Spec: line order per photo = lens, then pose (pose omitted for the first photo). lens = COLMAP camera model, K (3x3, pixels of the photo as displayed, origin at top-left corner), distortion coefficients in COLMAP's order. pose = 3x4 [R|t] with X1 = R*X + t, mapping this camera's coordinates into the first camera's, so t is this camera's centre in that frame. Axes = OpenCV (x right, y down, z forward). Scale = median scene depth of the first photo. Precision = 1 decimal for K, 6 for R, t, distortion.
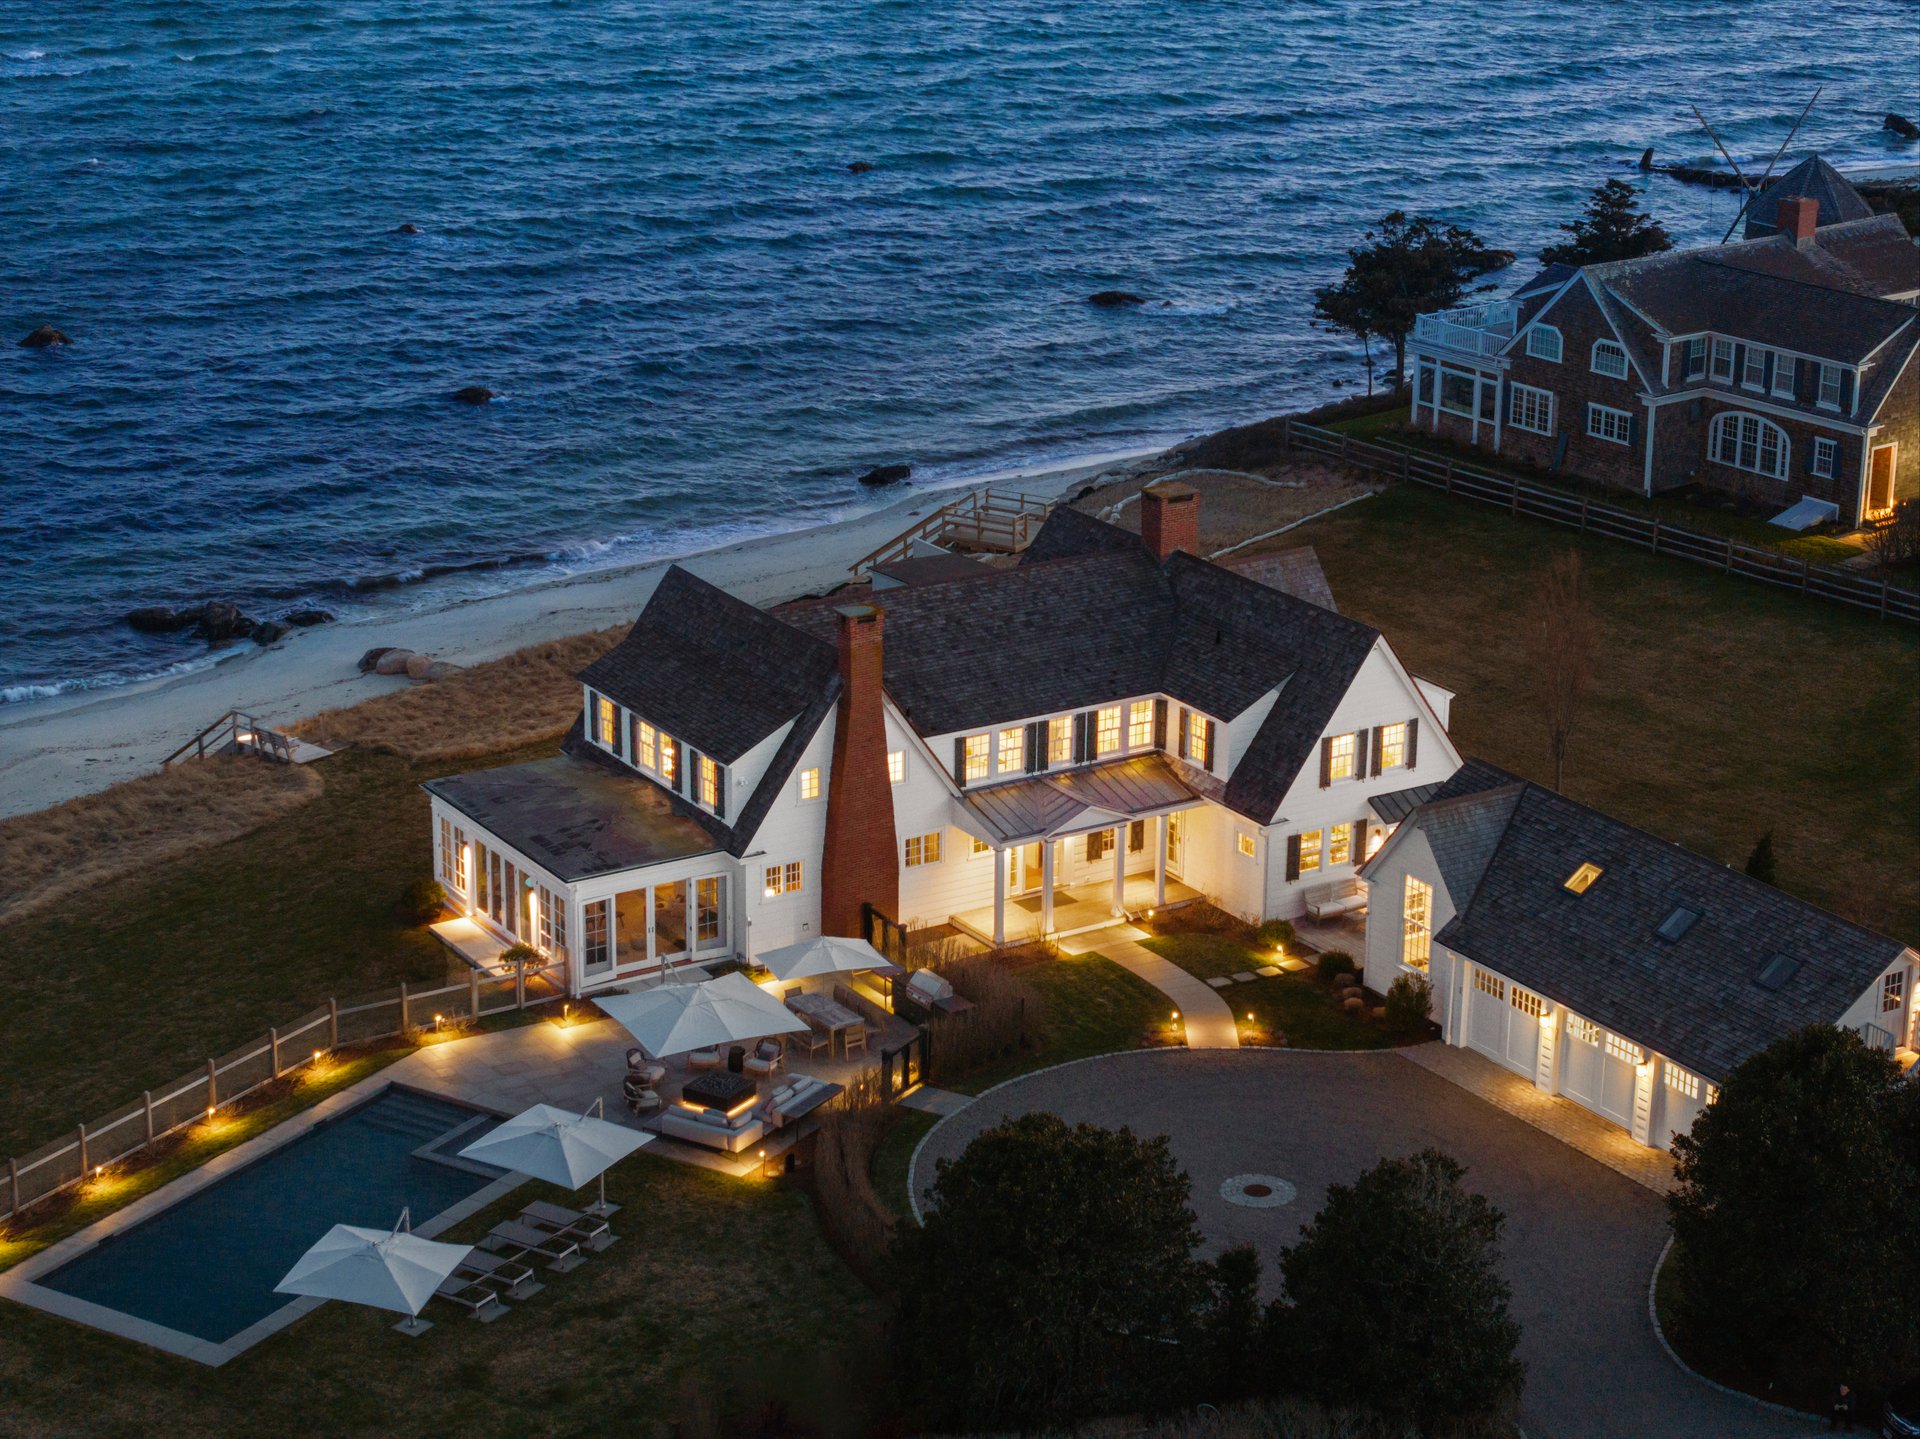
lens RADIAL K [[3823.5, 0, 960.0], [0, 3823.5, 719.5], [0, 0, 1]] dist [-0.187365, 1.364691]
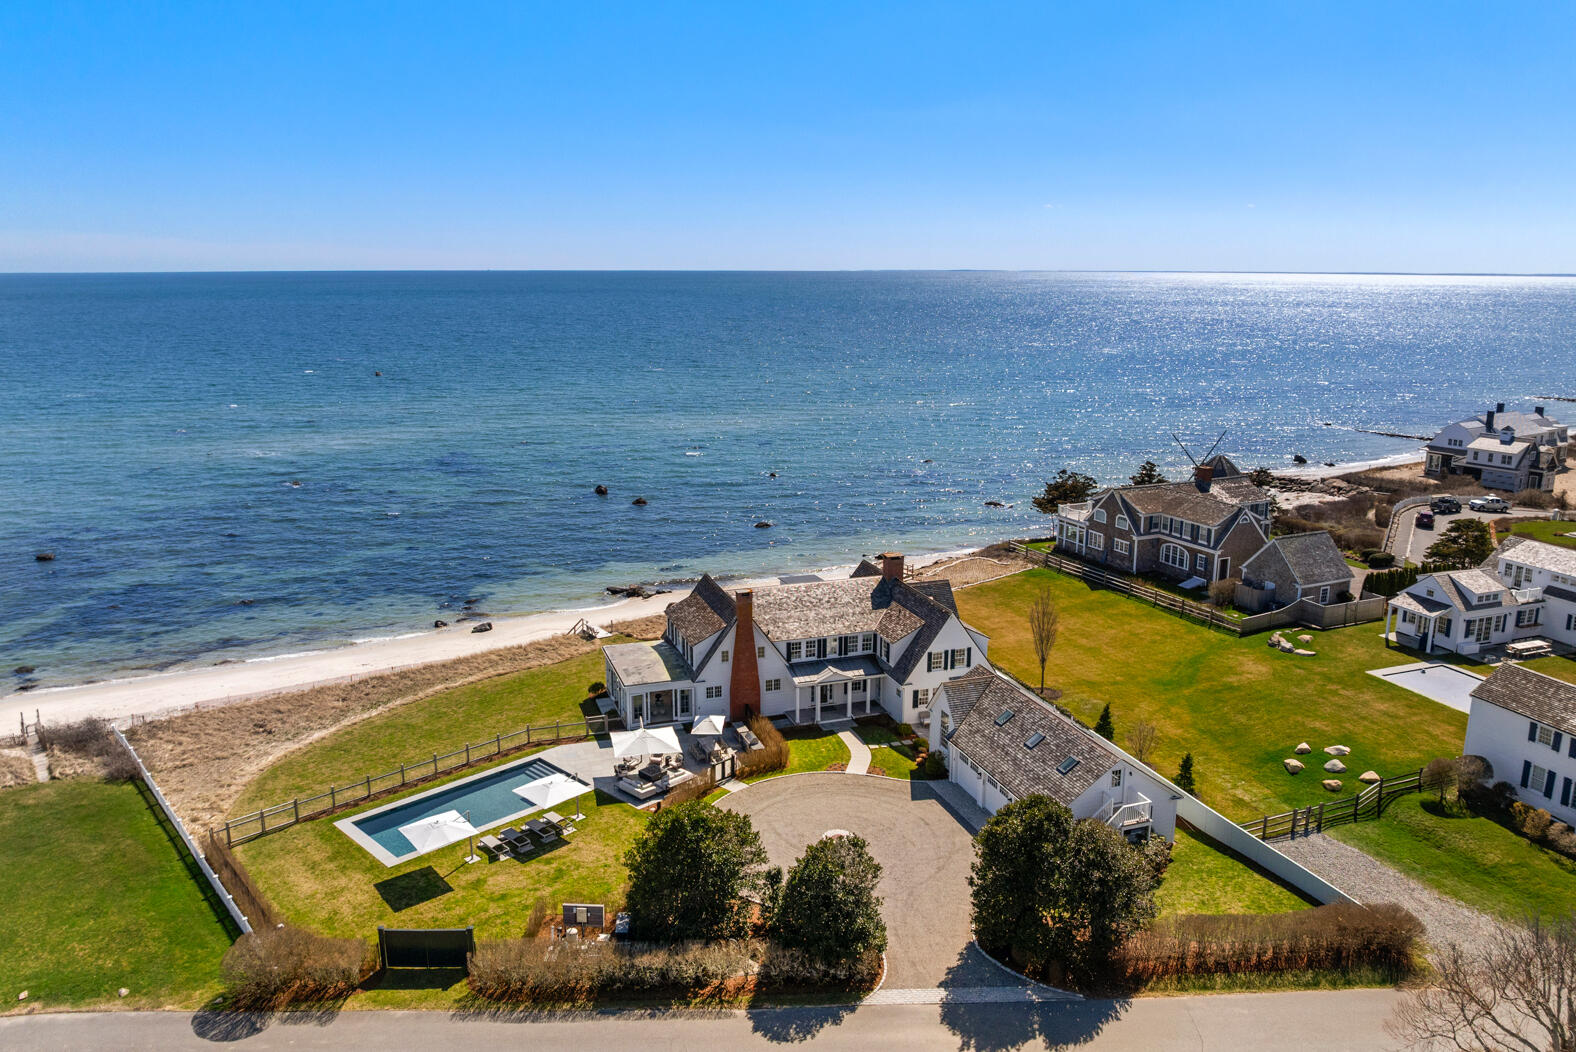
lens RADIAL K [[1128.6, 0, 788.0], [0, 1128.6, 526.0], [0, 0, 1]] dist [-0.022997, -0.032224]
pose [[0.971709, 0.042872, -0.232259, 0.172643], [-0.066277, 0.993371, -0.093921, -0.002142], [0.226693, 0.106658, 0.968109, 0.240515]]
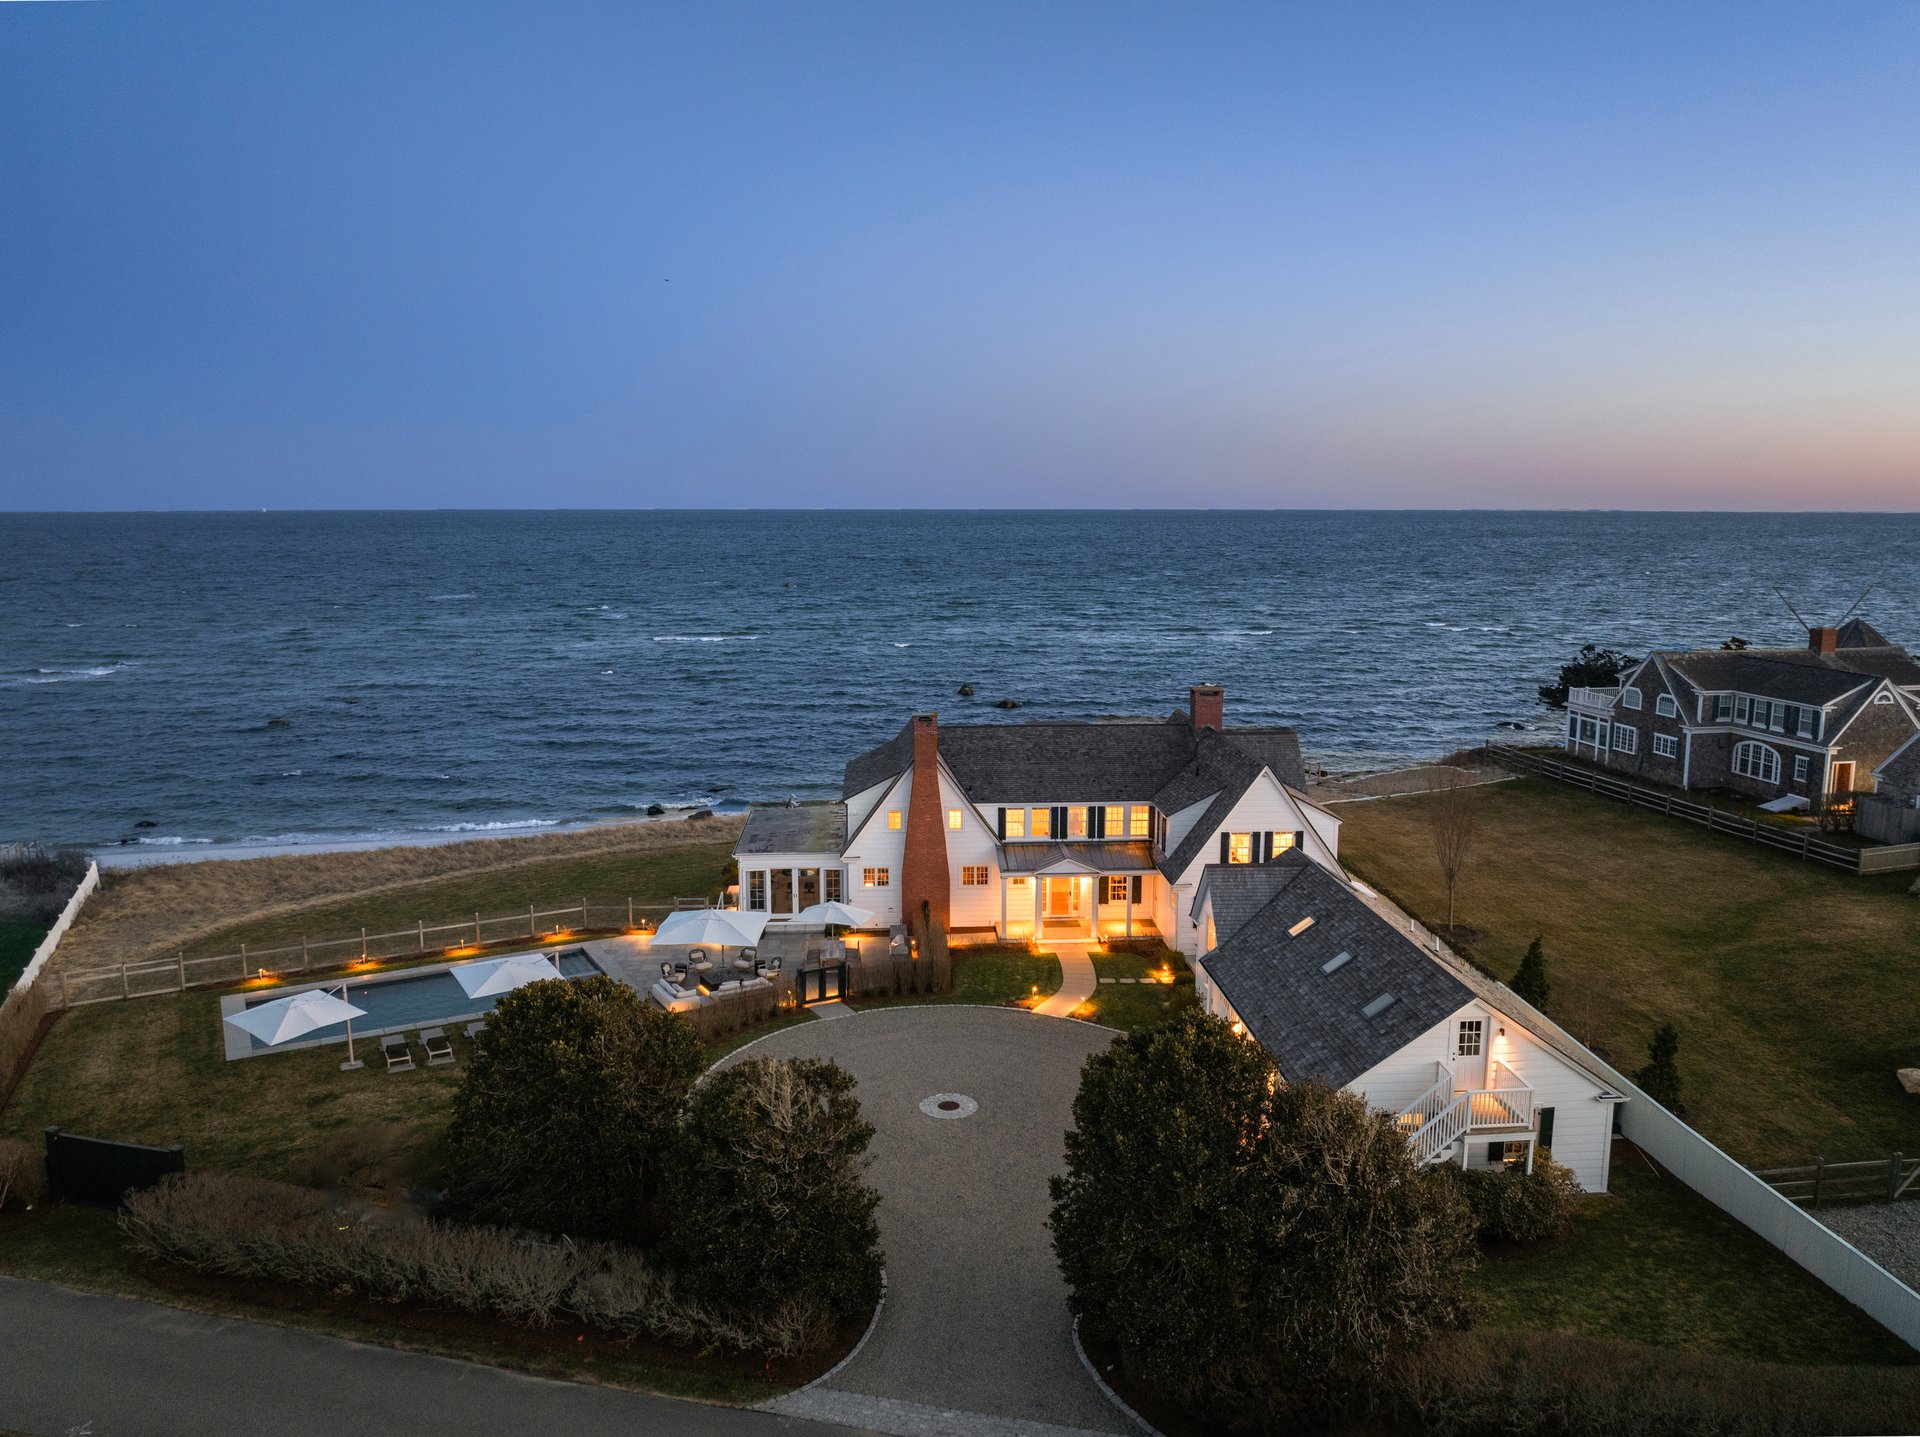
lens RADIAL K [[1359.1, 0, 960.0], [0, 1359.1, 718.5], [0, 0, 1]] dist [-0.036925, -0.005473]
pose [[0.873144, 0.064061, -0.483235, 0.253567], [-0.146369, 0.980037, -0.134550, 0.046505], [0.464969, 0.188212, 0.865090, 0.484157]]
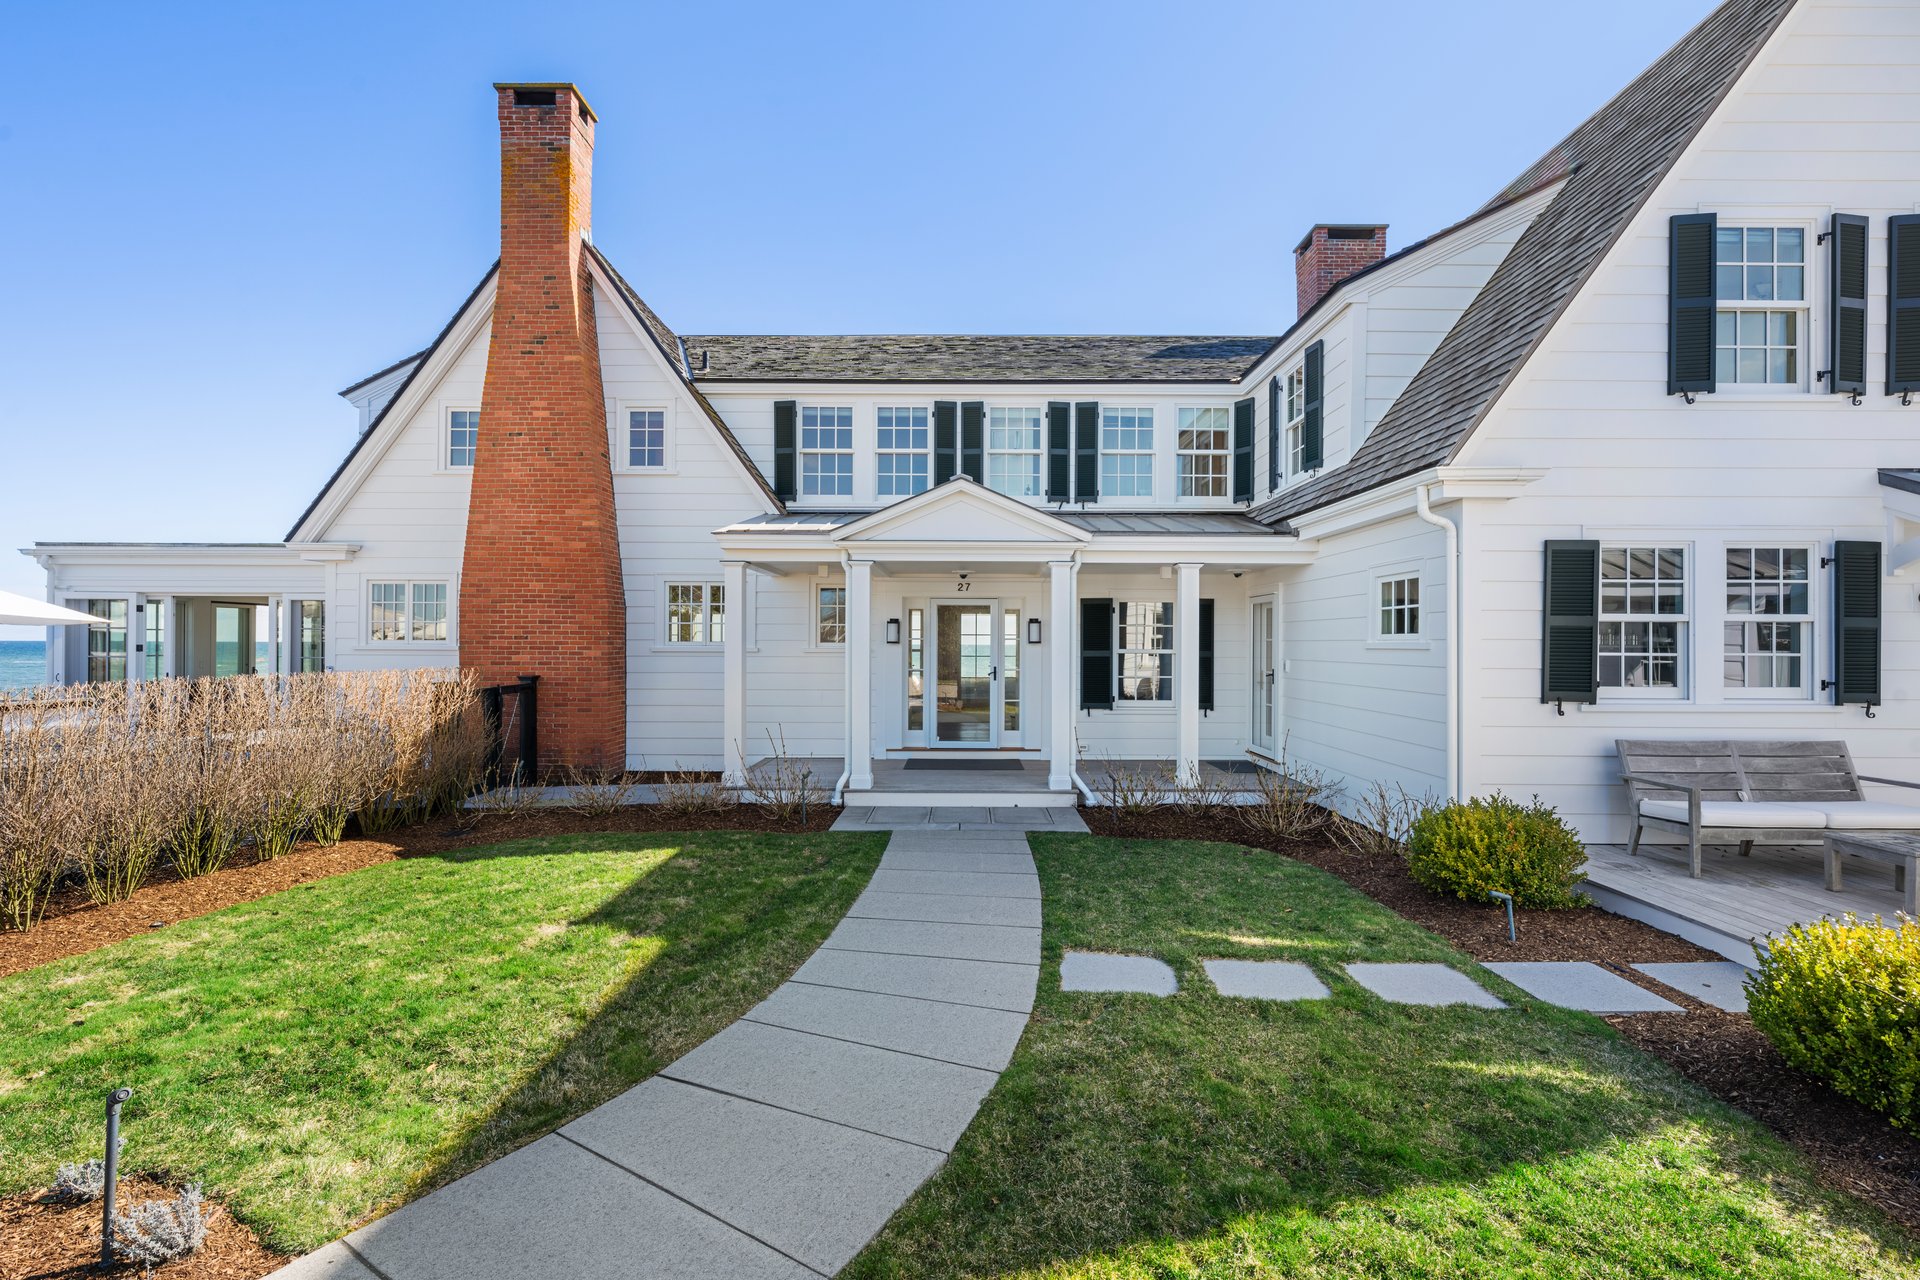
lens RADIAL K [[824.6, 0, 960.0], [0, 824.6, 640.0], [0, 0, 1]] dist [0.000066, -0.000066]
pose [[0.837390, -0.011170, -0.546491, 0.081889], [-0.167704, 0.946321, -0.276317, 0.062813], [0.520243, 0.323034, 0.790567, 0.917696]]
